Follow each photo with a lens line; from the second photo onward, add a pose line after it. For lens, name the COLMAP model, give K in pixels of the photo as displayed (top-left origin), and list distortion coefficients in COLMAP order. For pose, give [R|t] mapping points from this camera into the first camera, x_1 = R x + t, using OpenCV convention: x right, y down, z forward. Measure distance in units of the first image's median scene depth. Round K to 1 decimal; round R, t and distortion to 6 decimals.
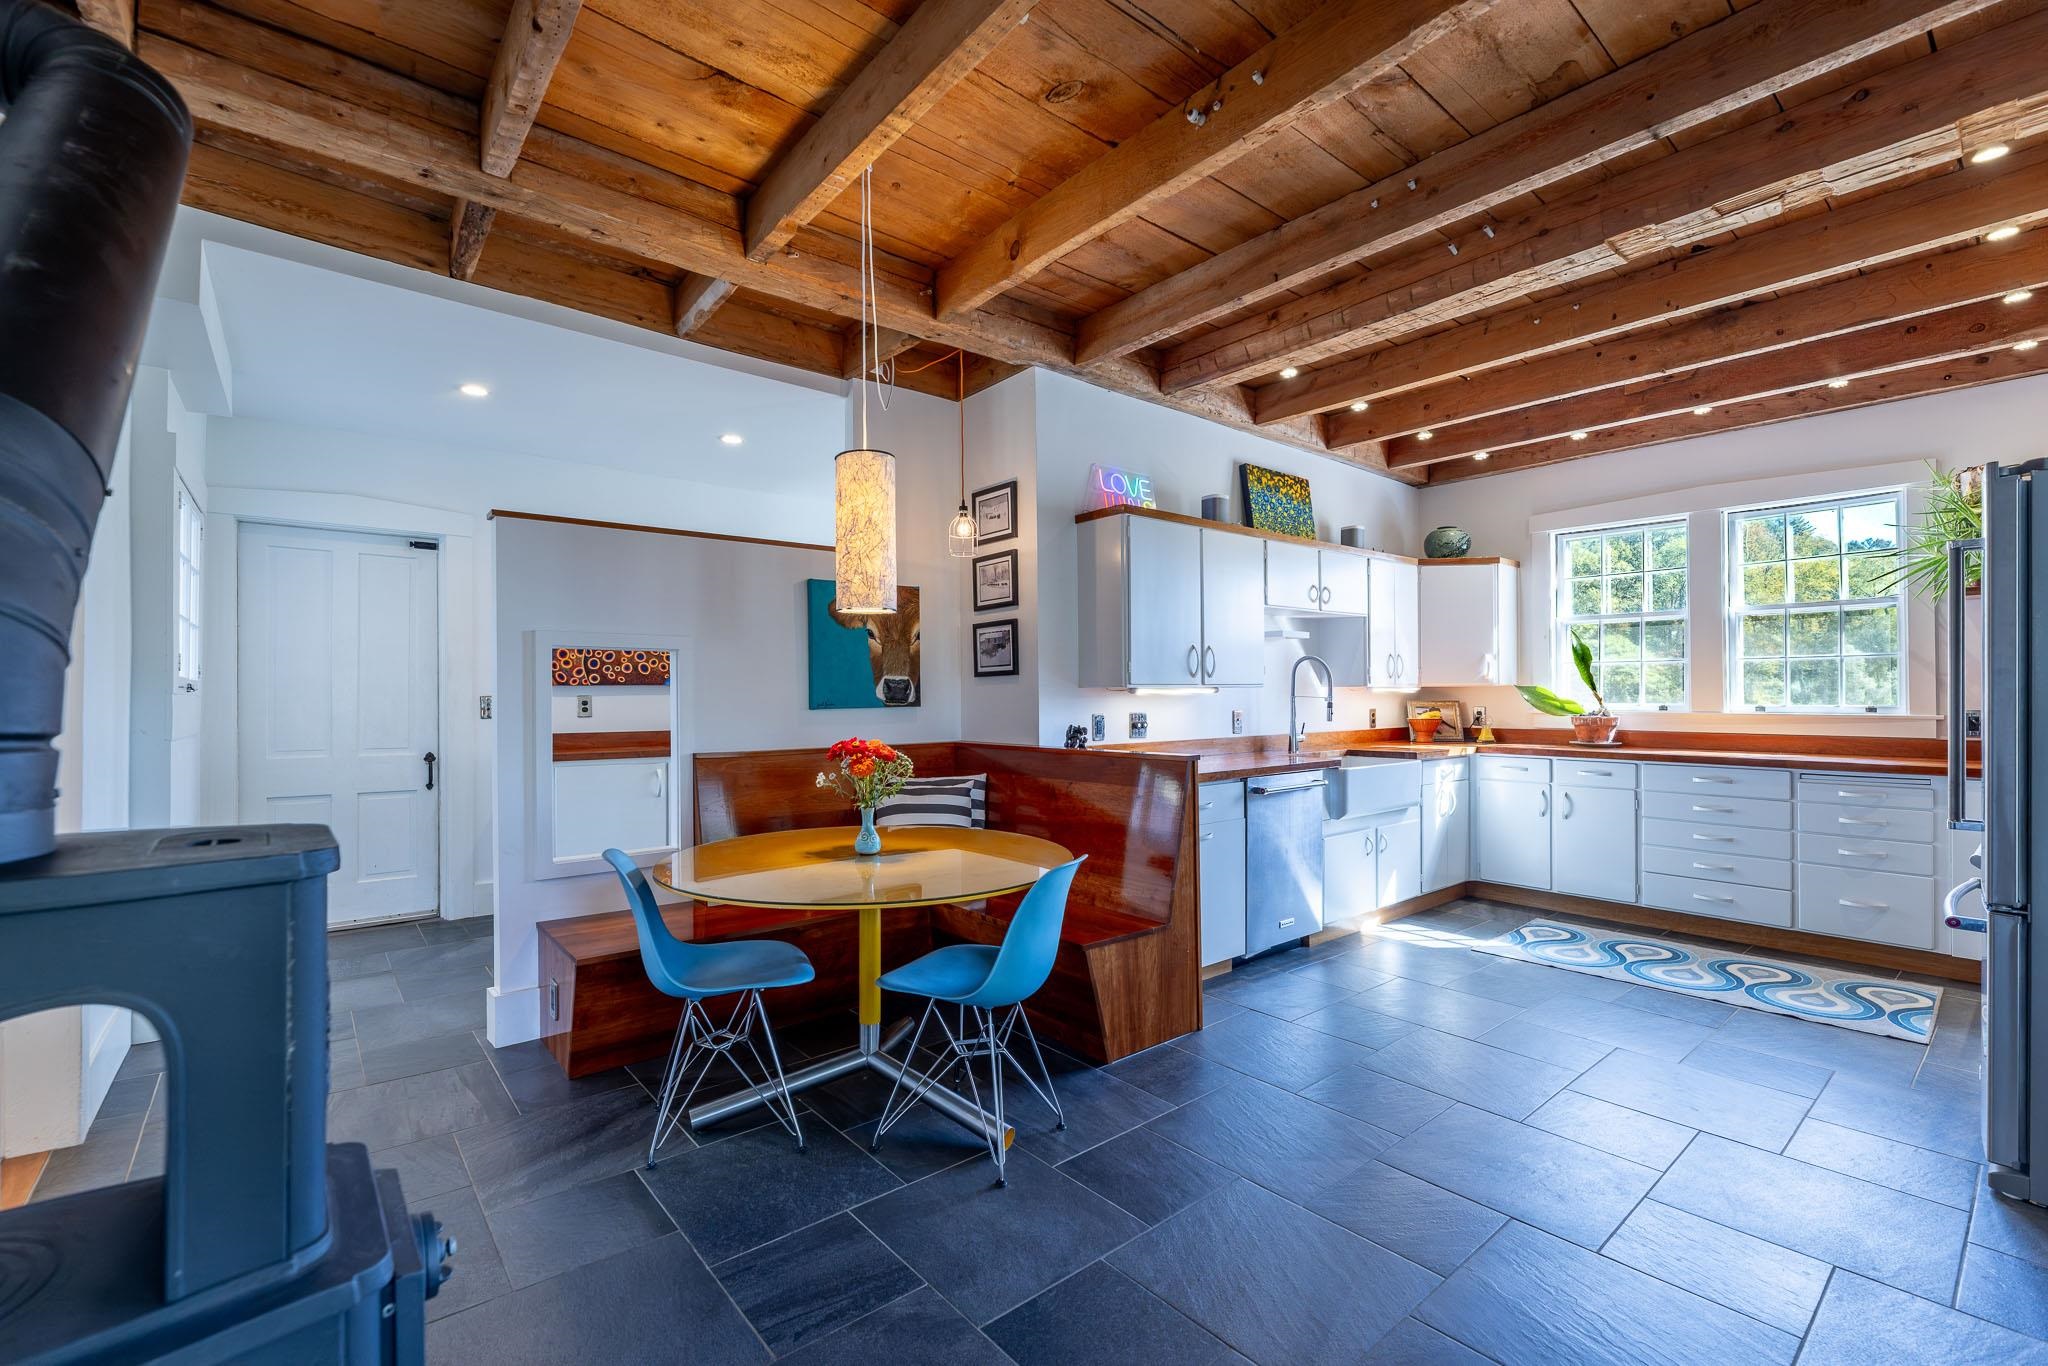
lens RADIAL K [[866.3, 0, 972.5], [0, 866.3, 680.6], [0, 0, 1]] dist [-0.002578, -0.000024]
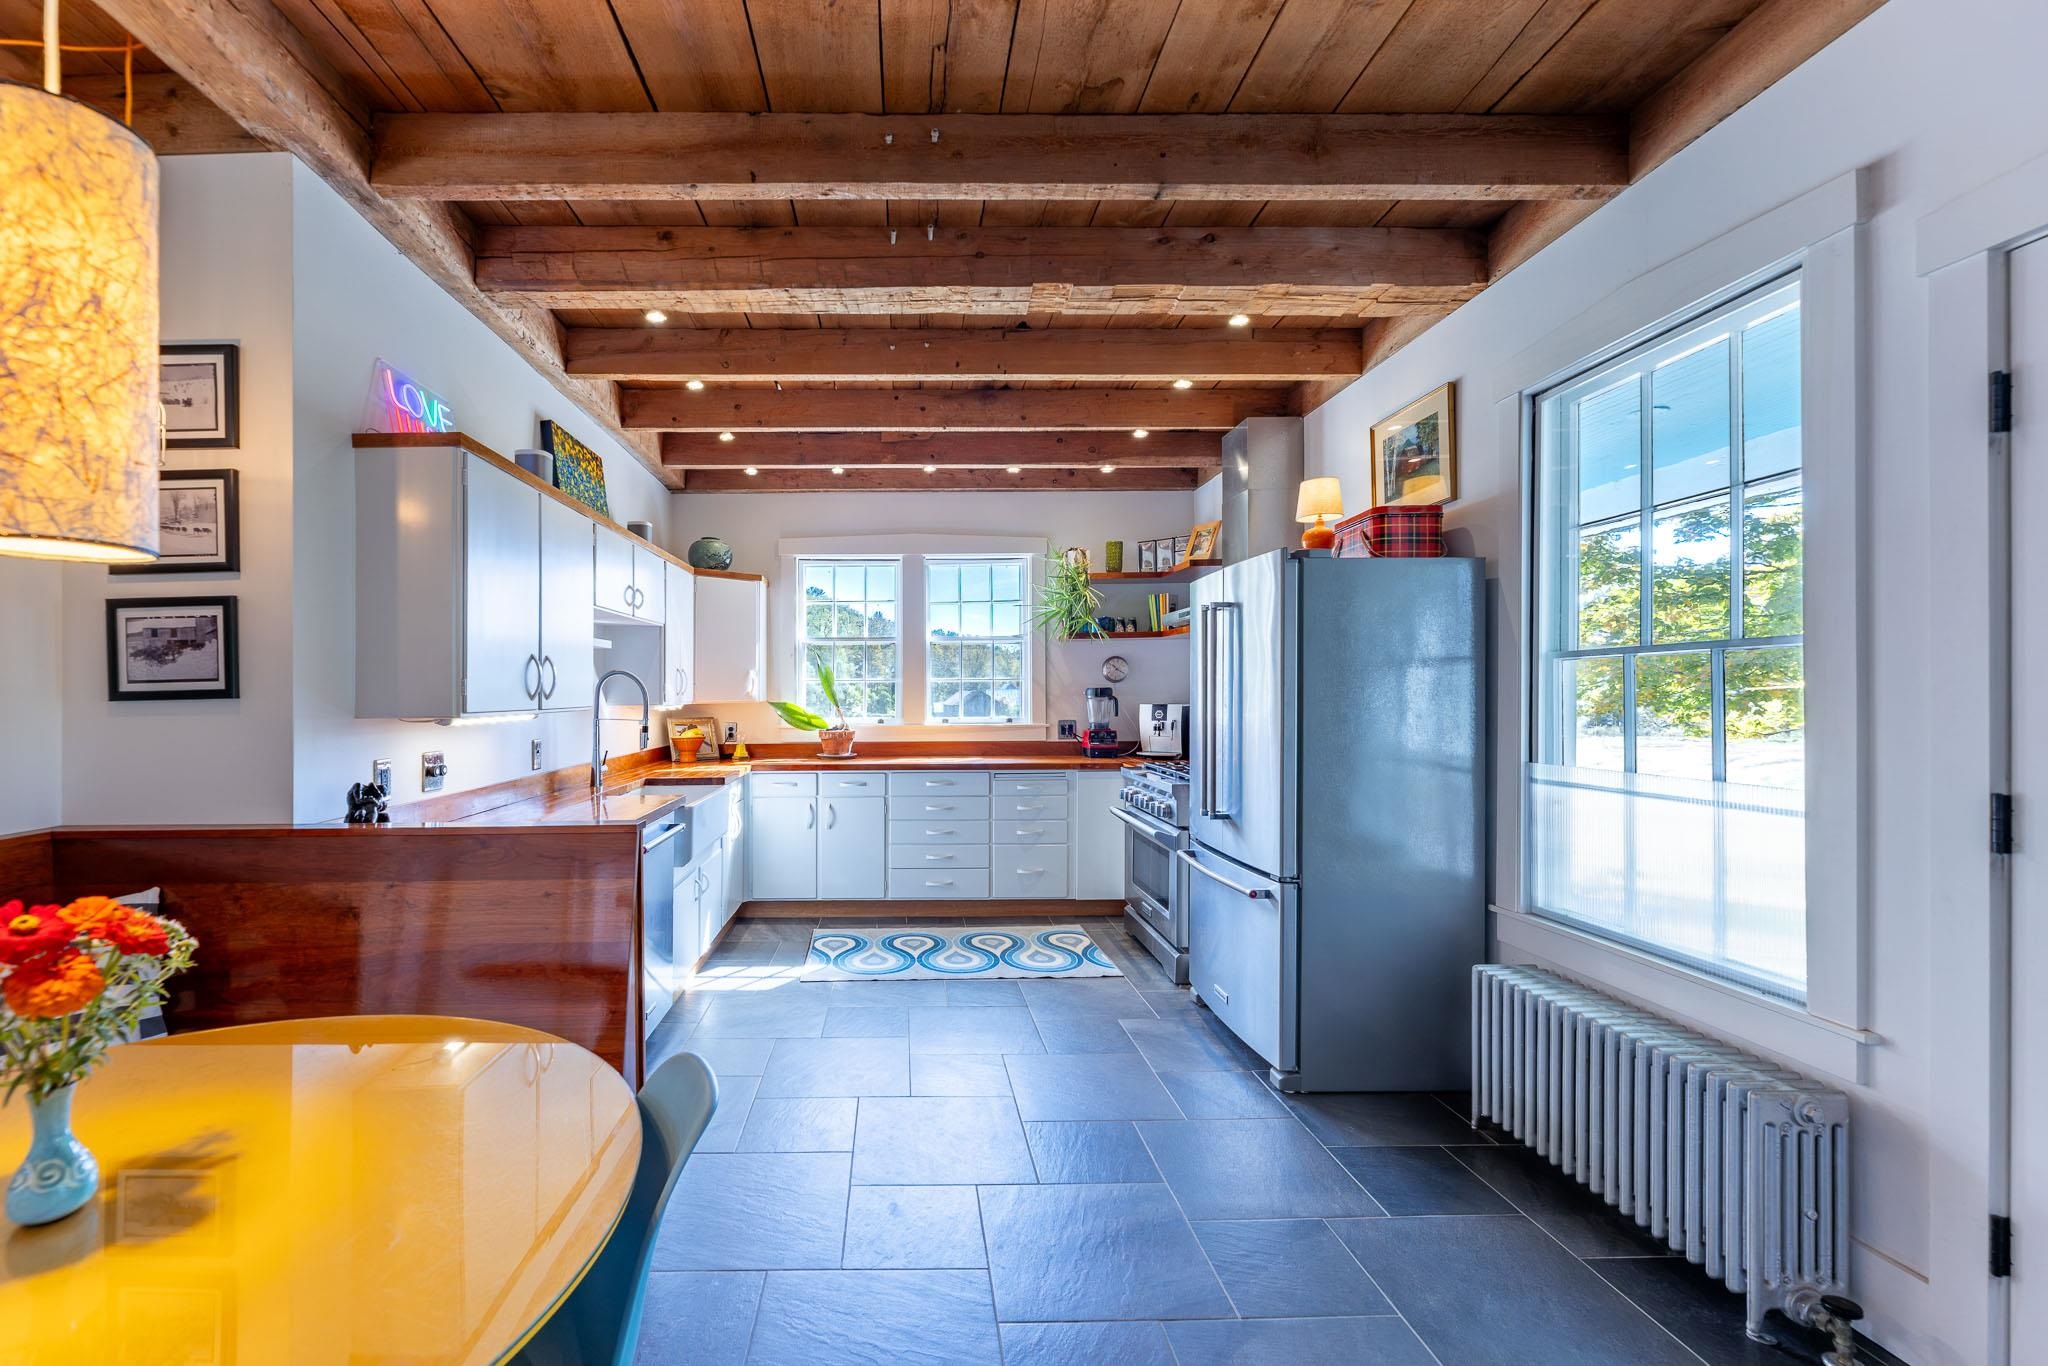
lens RADIAL K [[908.6, 0, 1019.0], [0, 908.6, 689.3], [0, 0, 1]] dist [-0.001141, -0.000095]
pose [[0.610368, 0.008136, 0.792076, -0.075840], [-0.006369, 0.999965, -0.005364, -0.009227], [-0.792093, -0.001770, 0.610398, 0.189743]]
